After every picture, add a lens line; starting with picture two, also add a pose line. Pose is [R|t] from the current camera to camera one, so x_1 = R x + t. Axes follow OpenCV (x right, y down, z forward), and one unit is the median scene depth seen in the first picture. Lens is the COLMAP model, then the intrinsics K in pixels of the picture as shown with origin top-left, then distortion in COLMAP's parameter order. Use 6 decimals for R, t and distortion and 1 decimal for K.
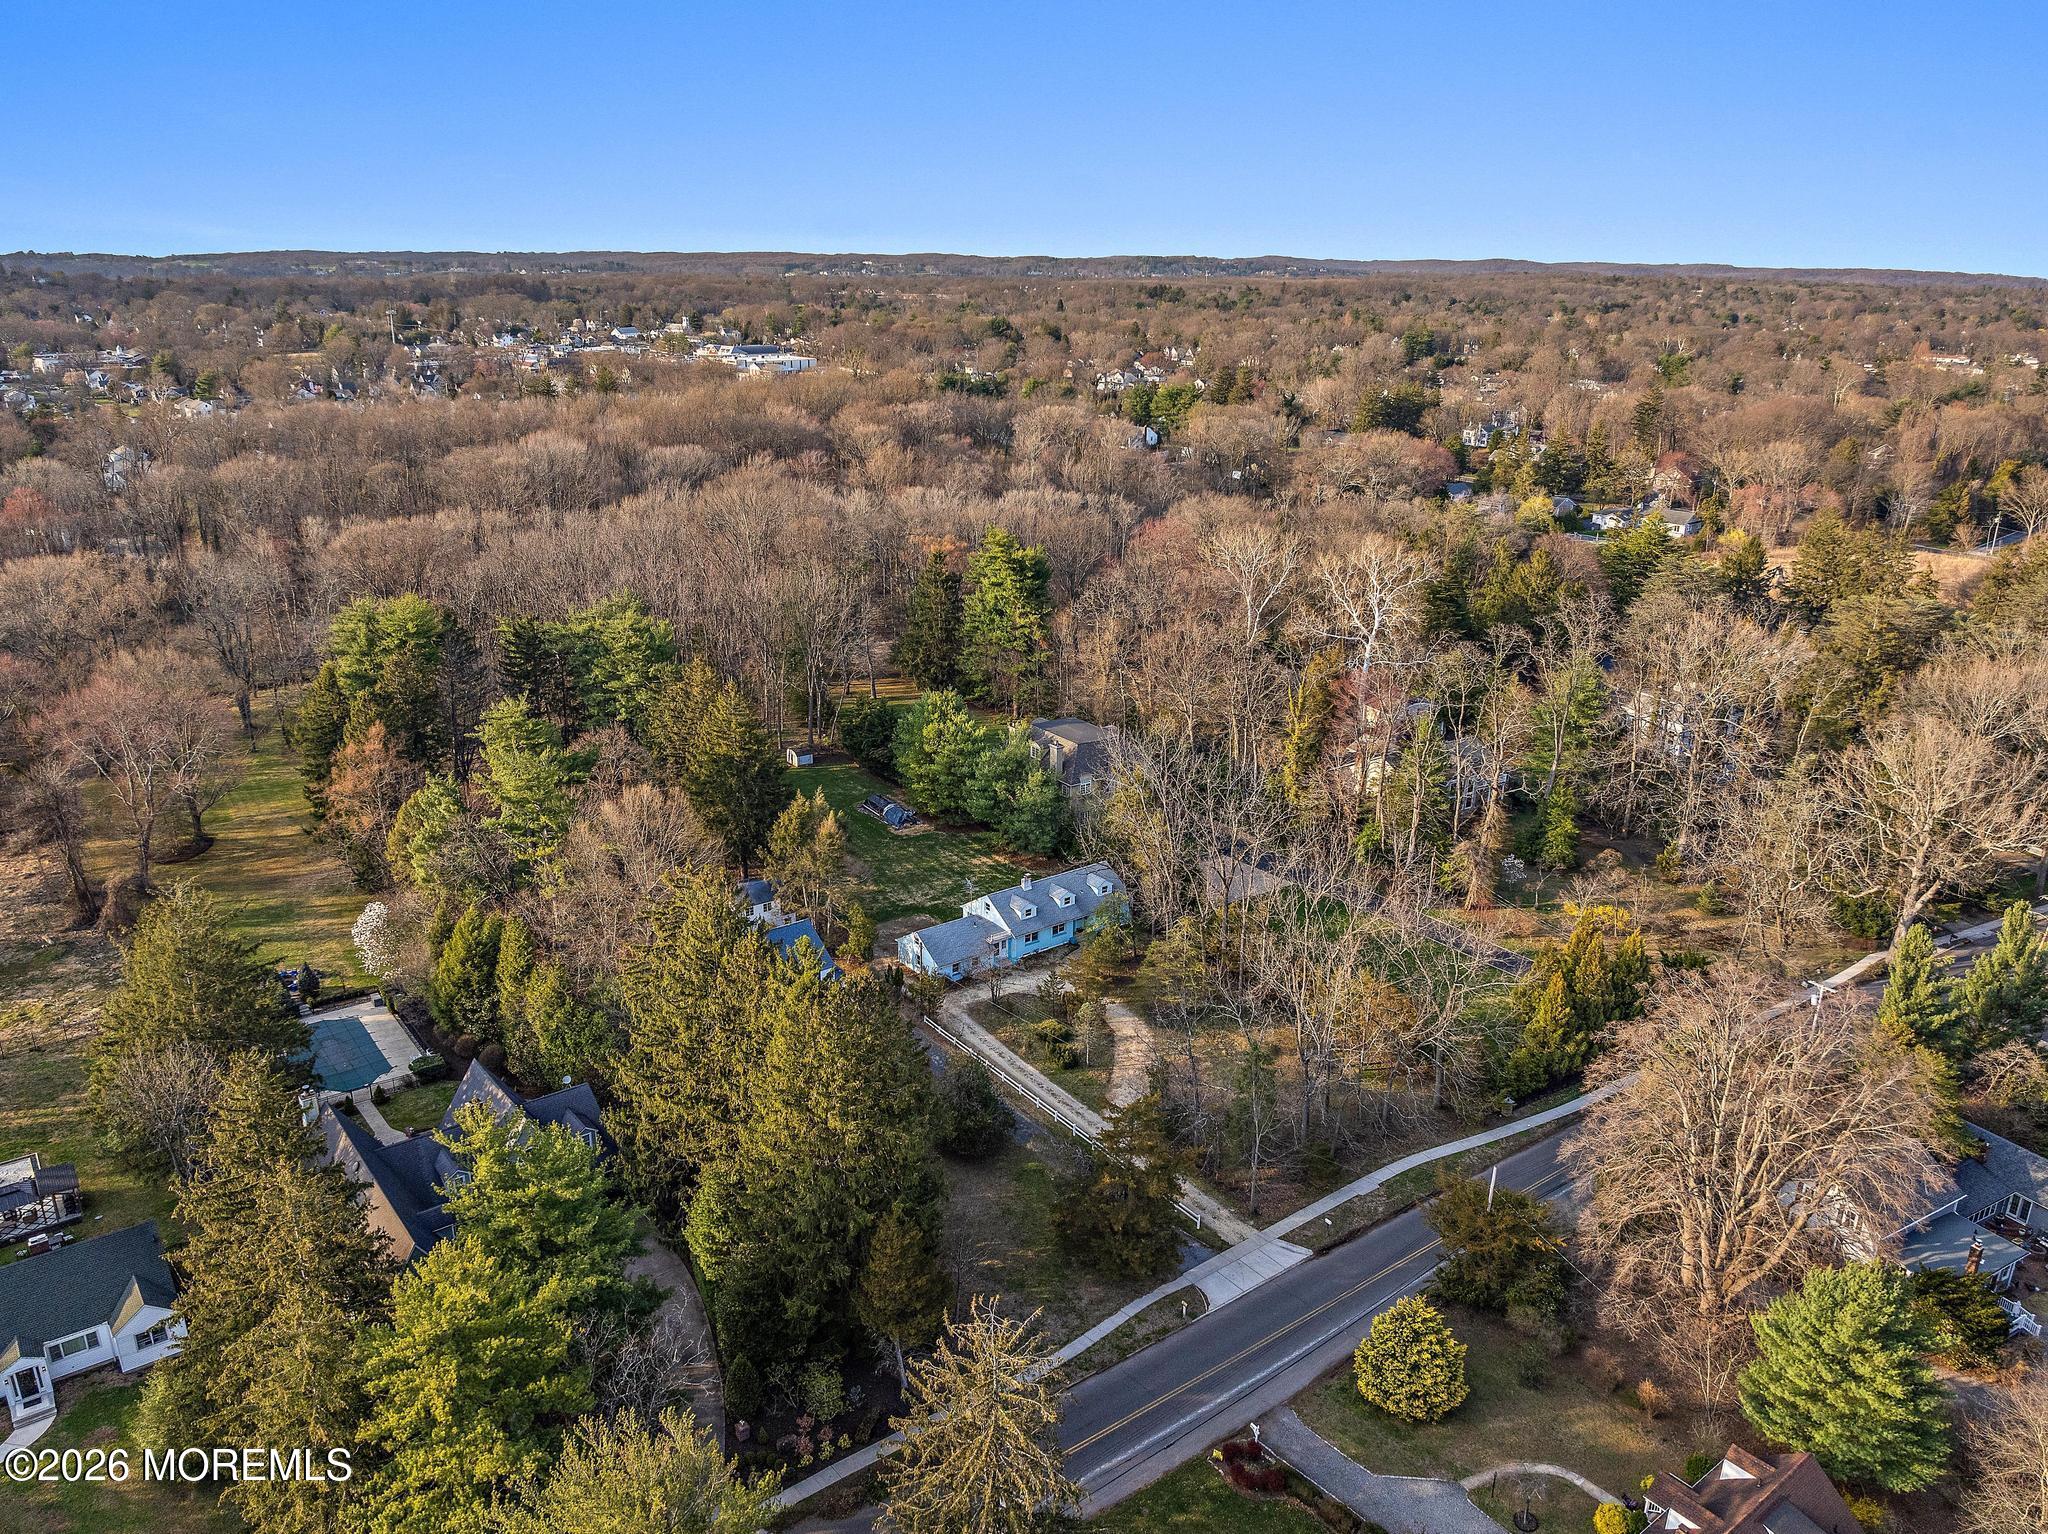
lens RADIAL K [[1454.3, 0, 1016.8], [0, 1454.3, 863.0], [0, 0, 1]] dist [-0.001008, -0.001699]
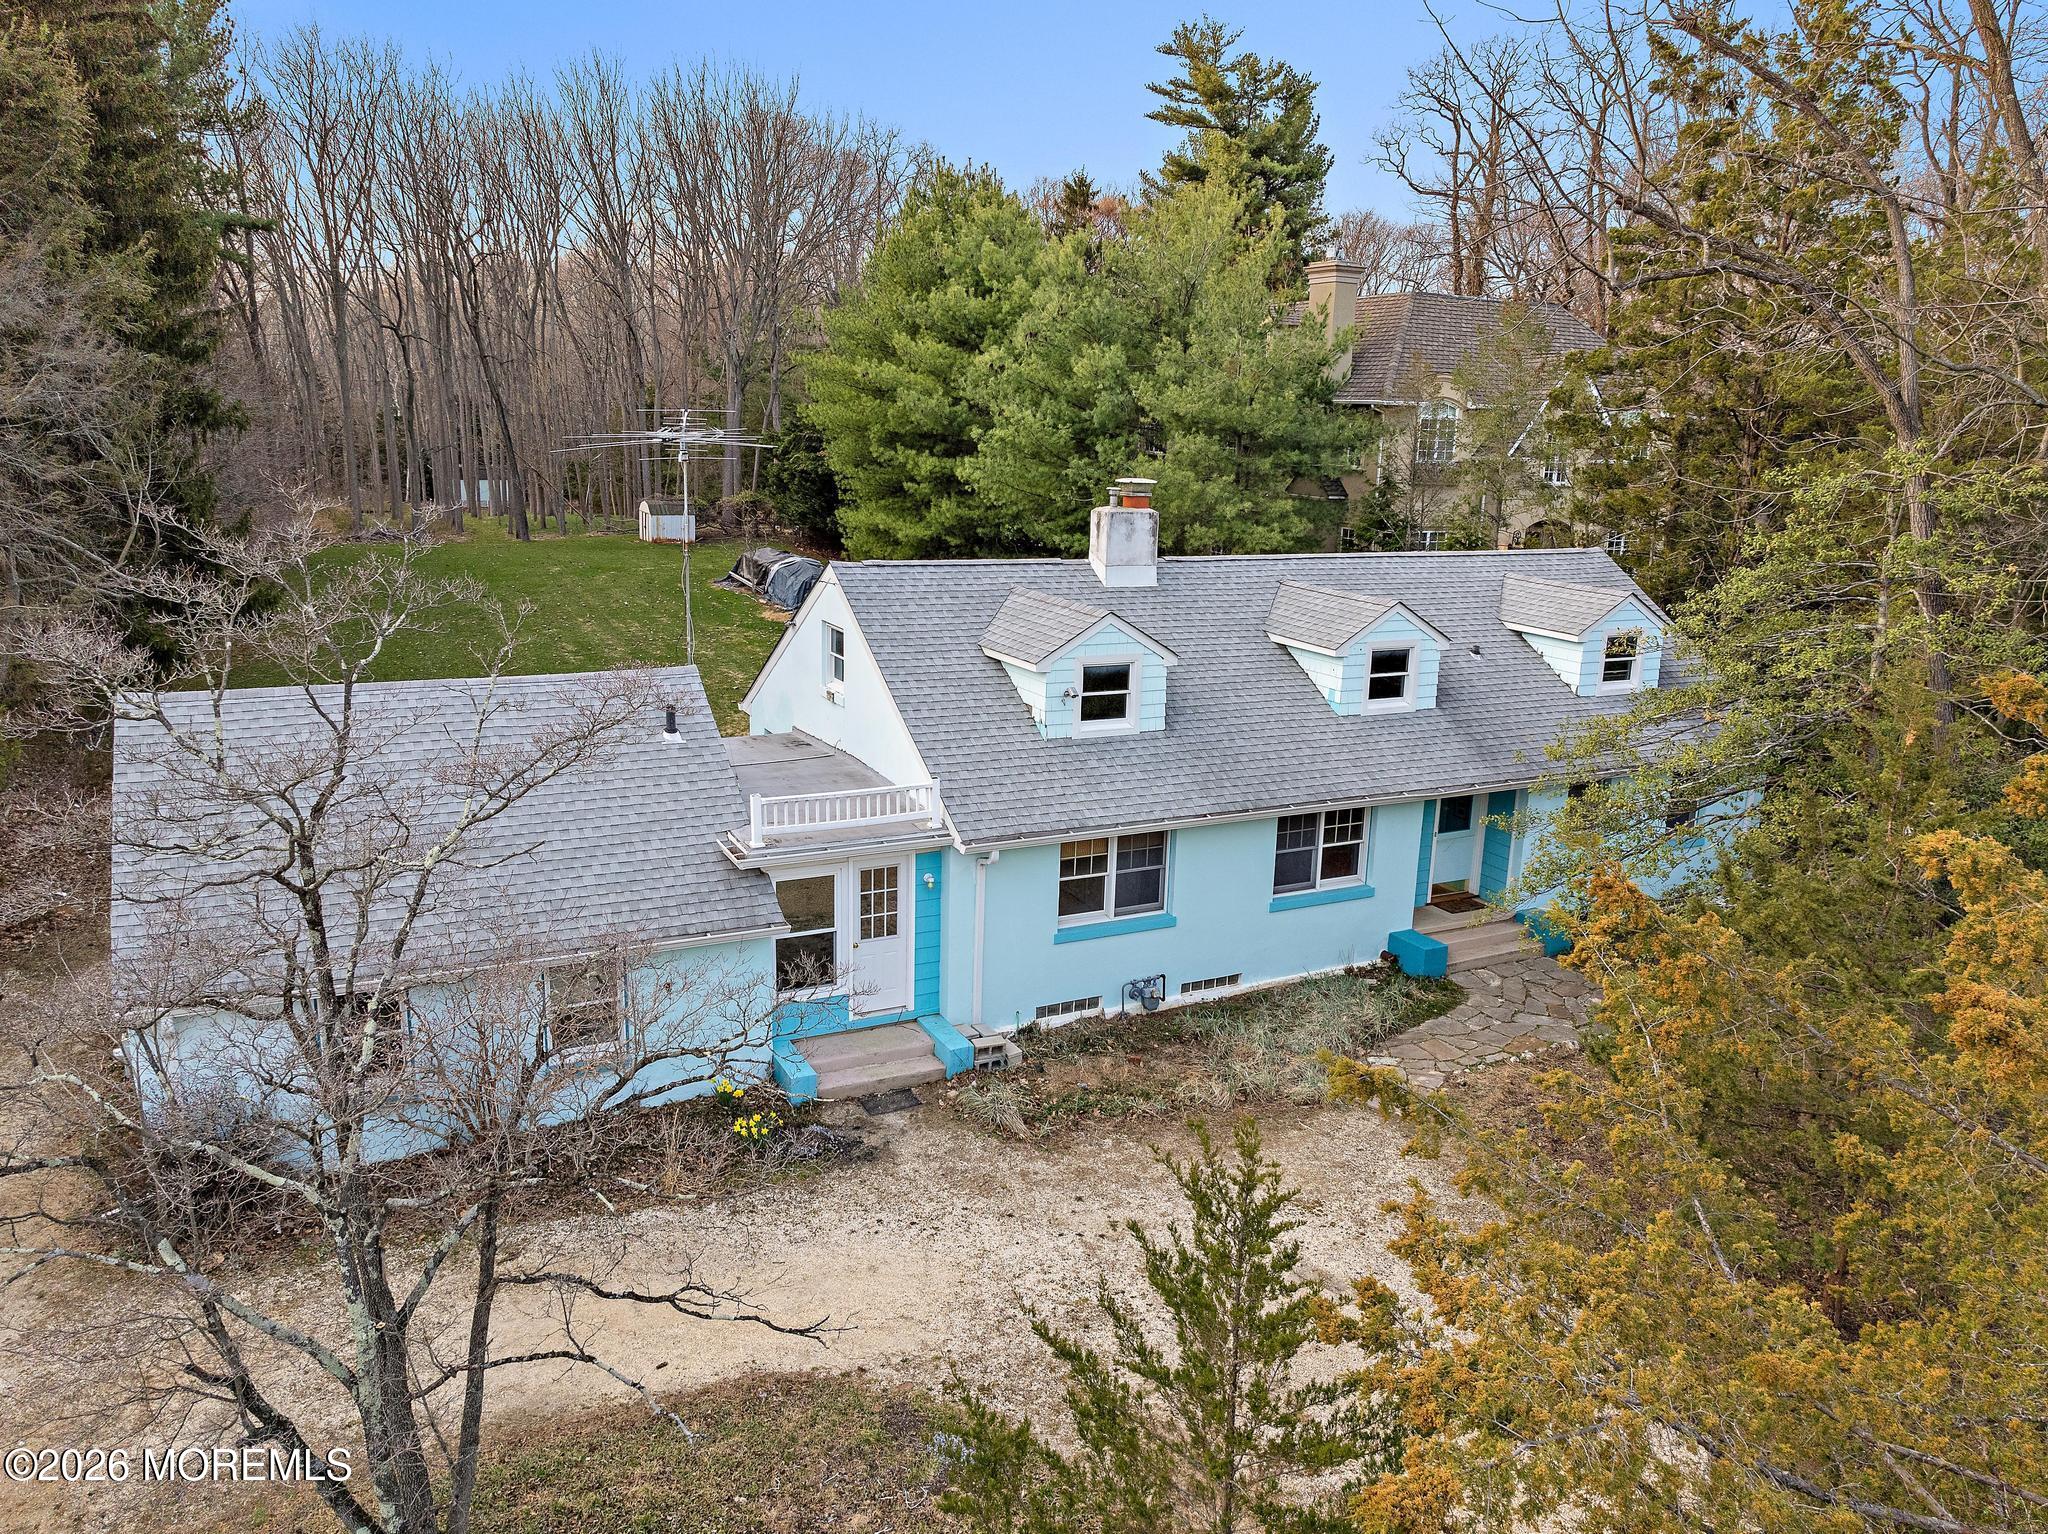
lens RADIAL K [[1482.3, 0, 1024.0], [0, 1482.3, 767.0], [0, 0, 1]] dist [-0.030178, -0.002560]
pose [[0.986283, 0.067868, -0.150465, 0.021644], [-0.090233, 0.984984, -0.147188, 0.061373], [0.138216, 0.158746, 0.977597, 0.863633]]
